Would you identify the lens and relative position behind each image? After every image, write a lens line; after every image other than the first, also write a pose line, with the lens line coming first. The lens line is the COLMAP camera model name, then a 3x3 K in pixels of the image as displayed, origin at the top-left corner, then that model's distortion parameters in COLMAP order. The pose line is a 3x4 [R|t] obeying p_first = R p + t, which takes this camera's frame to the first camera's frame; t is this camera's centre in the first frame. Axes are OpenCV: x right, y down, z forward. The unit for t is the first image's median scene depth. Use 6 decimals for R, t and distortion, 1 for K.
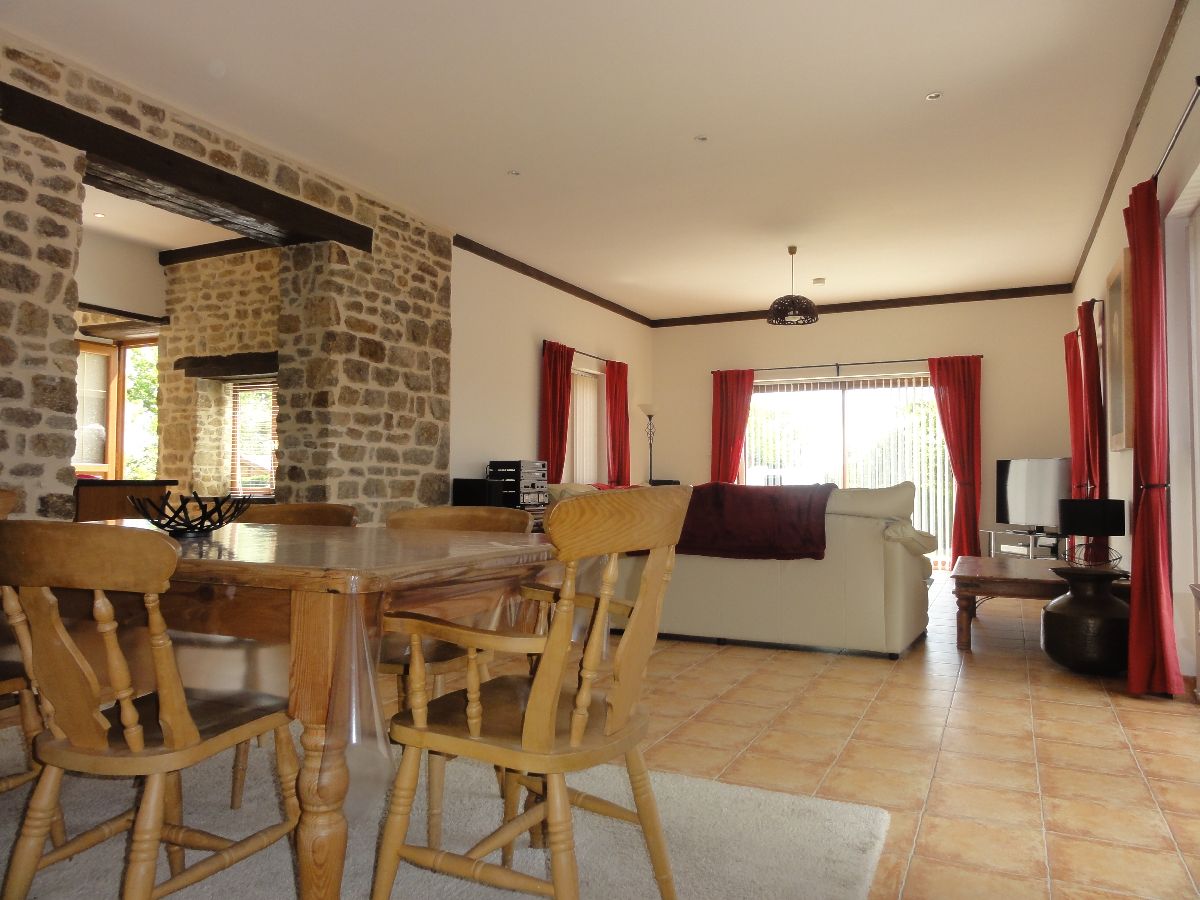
lens RADIAL K [[853.3, 0, 600.0], [0, 853.3, 450.0], [0, 0, 1]] dist [0.000288, 0.001392]
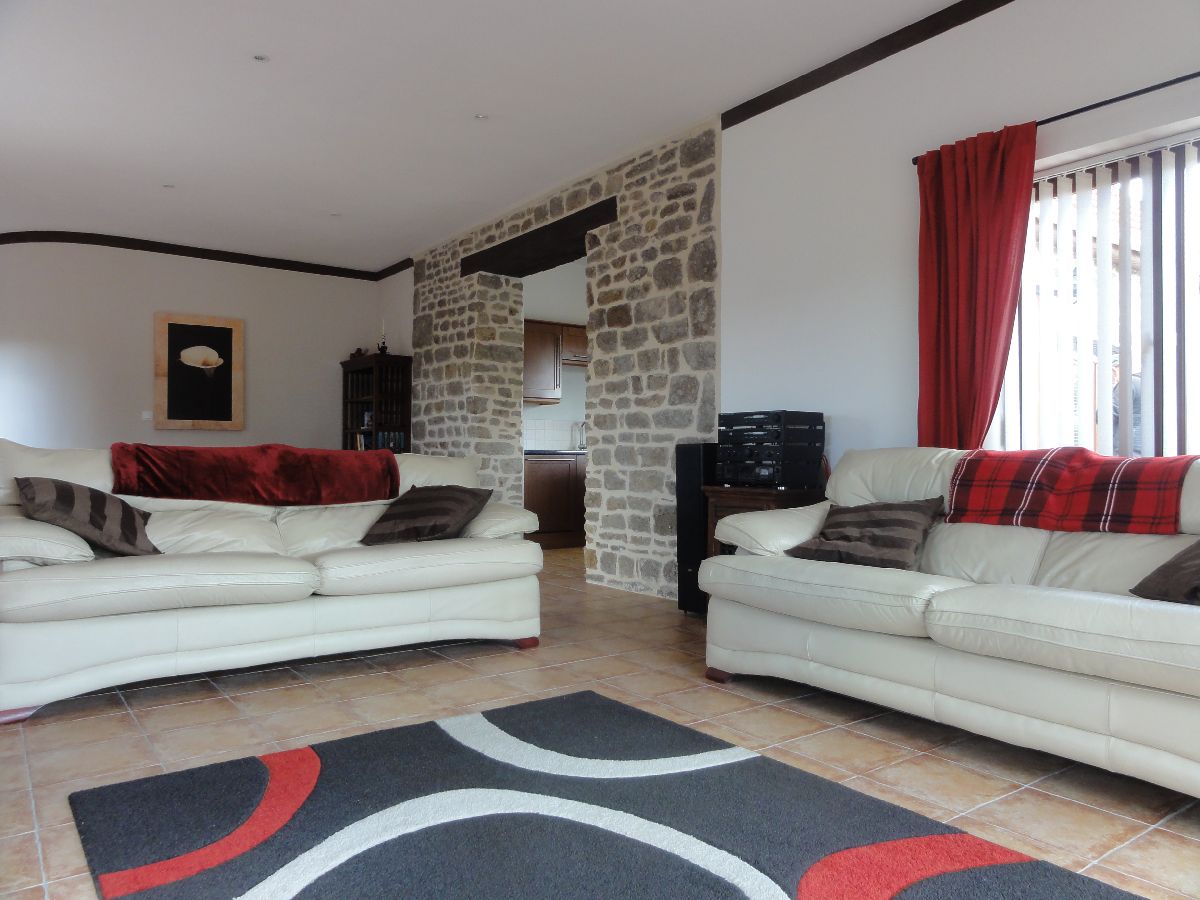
lens RADIAL K [[853.3, 0, 600.0], [0, 853.3, 450.0], [0, 0, 1]] dist [0.000288, 0.001392]
pose [[-0.473293, -0.011833, -0.880826, 0.599825], [0.029411, 0.999140, -0.029225, 0.064757], [0.880414, -0.039738, -0.472538, 1.405669]]
